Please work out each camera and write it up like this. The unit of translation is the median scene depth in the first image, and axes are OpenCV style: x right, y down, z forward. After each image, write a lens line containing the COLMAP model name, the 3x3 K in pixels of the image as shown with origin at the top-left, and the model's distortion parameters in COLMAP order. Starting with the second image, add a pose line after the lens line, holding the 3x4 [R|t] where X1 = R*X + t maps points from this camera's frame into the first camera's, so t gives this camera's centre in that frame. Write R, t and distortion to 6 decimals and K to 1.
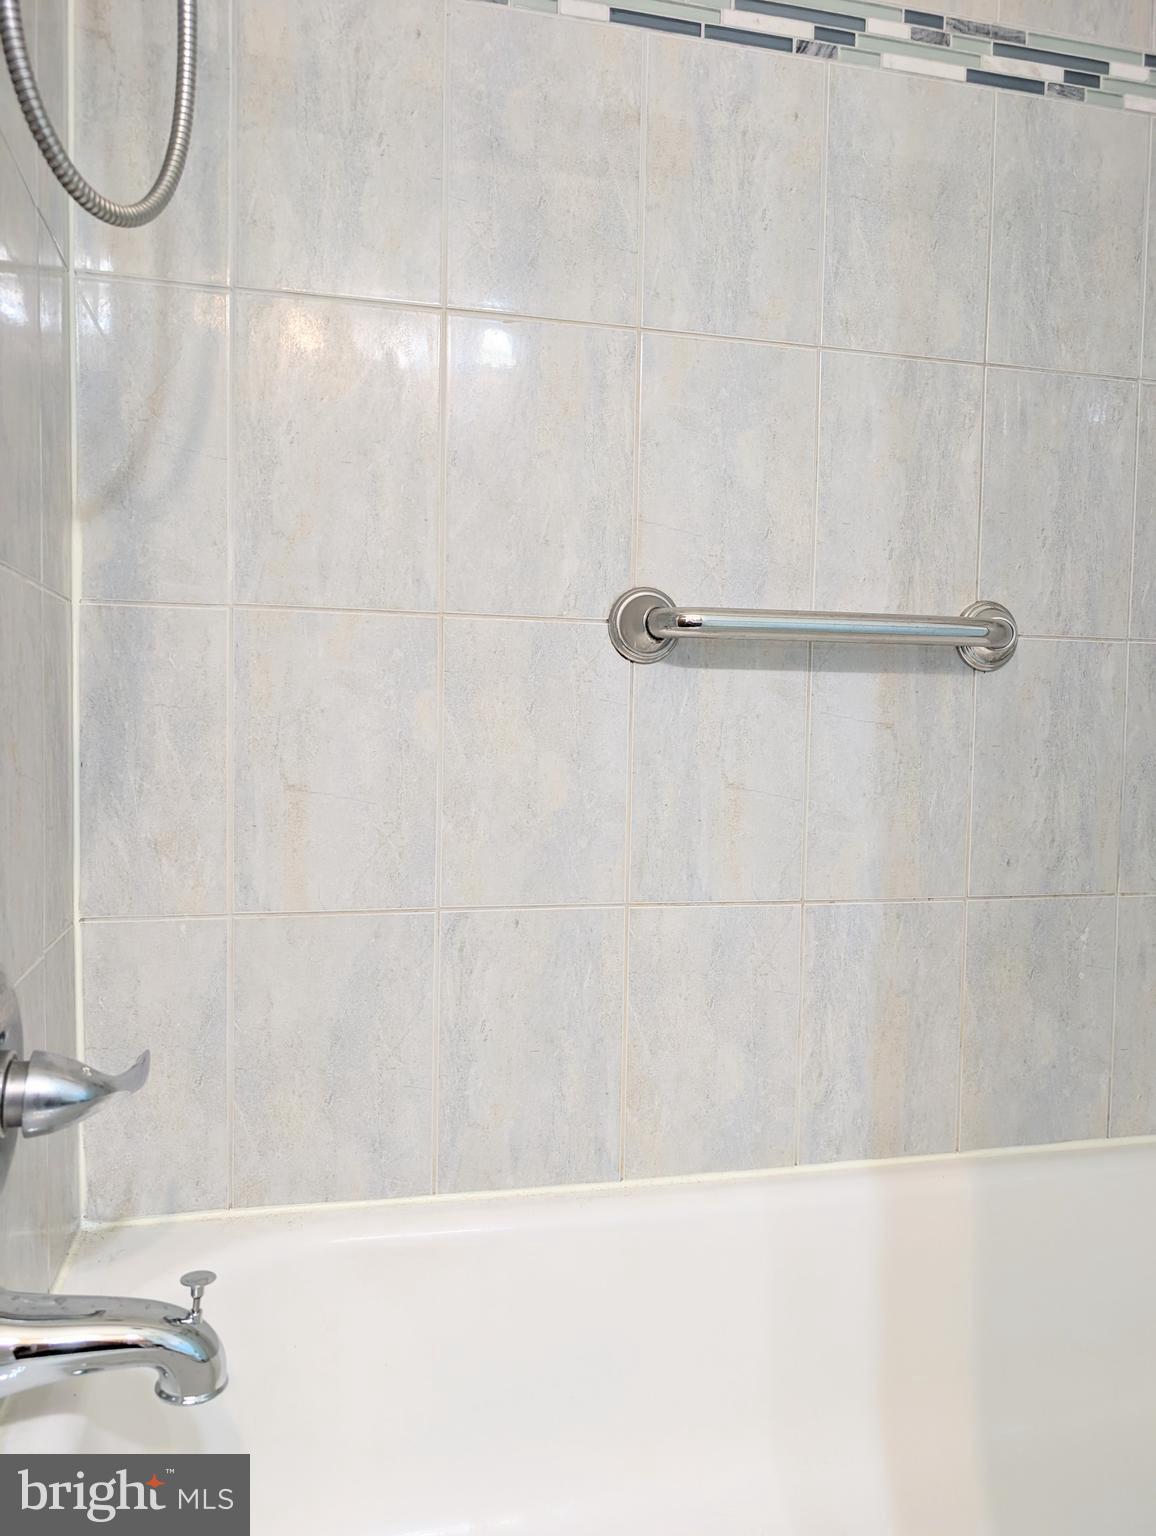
lens RADIAL K [[1076.2, 0, 576.8], [0, 1076.2, 774.5], [0, 0, 1]] dist [0.007188, -0.004242]
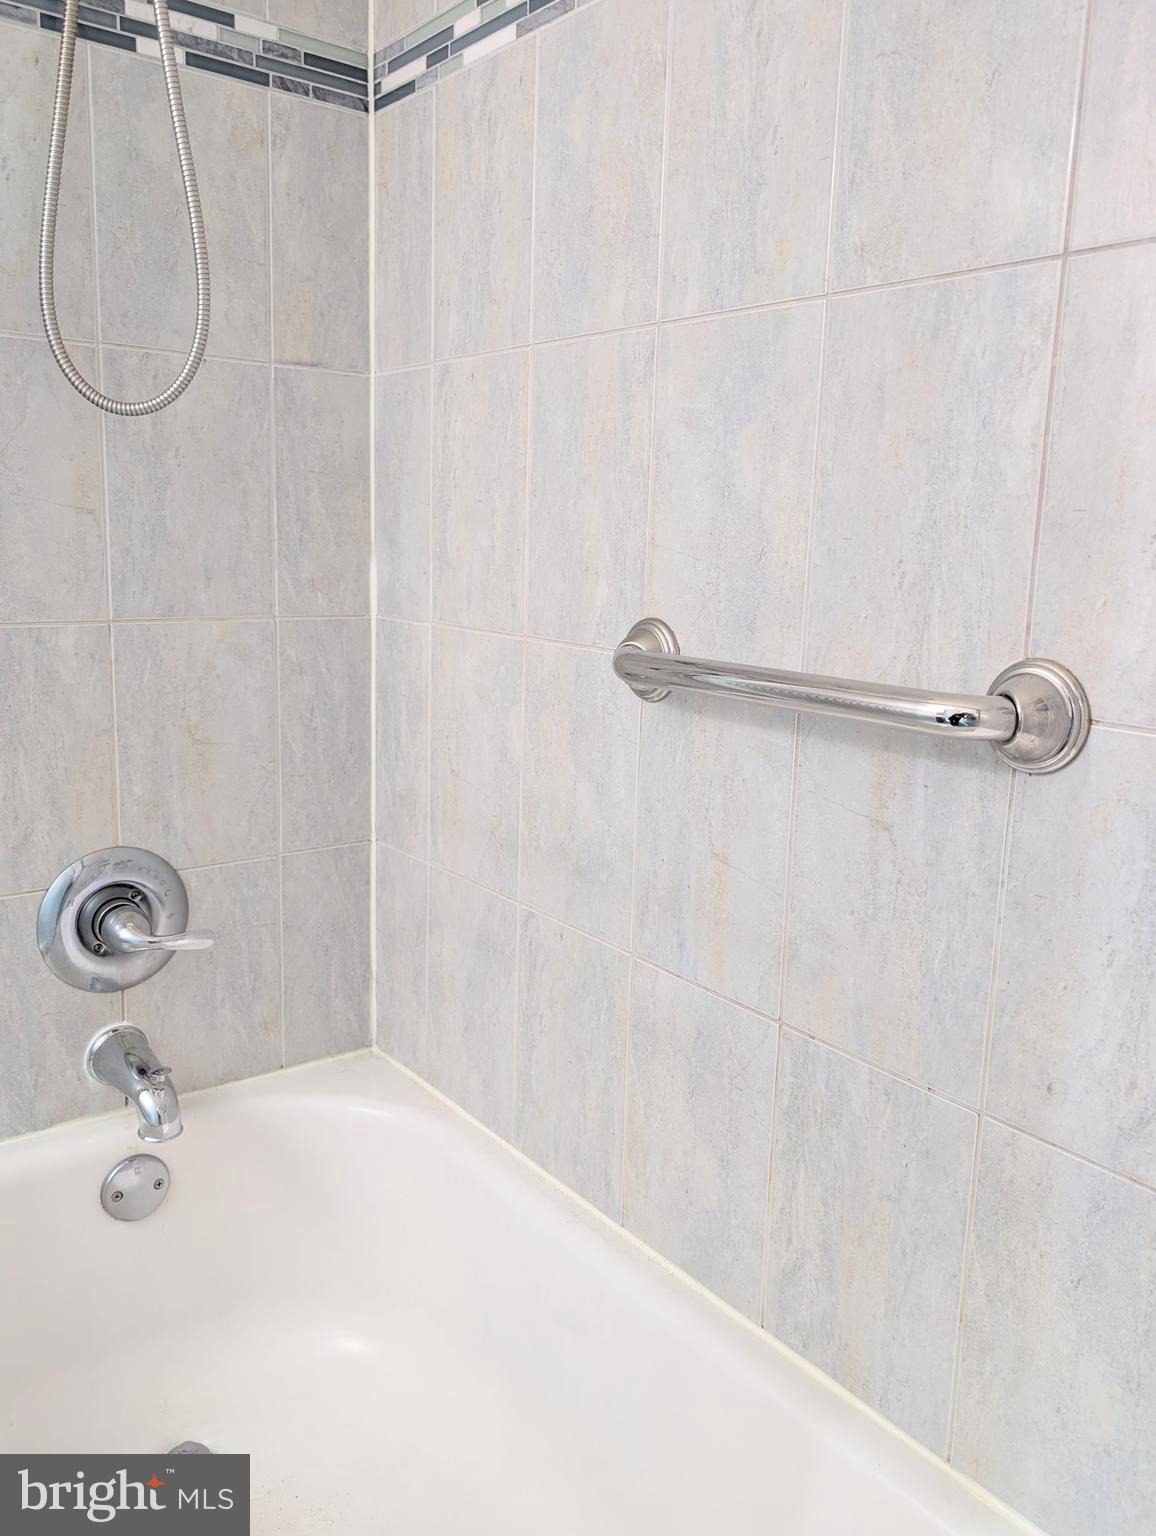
lens RADIAL K [[1250.2, 0, 578.0], [0, 1250.2, 768.0], [0, 0, 1]] dist [0.006725, -0.005570]
pose [[0.399906, 0.169804, -0.900690, 0.953784], [-0.069172, 0.985478, 0.155076, -0.198969], [0.913942, 0.000287, 0.405844, 0.497143]]
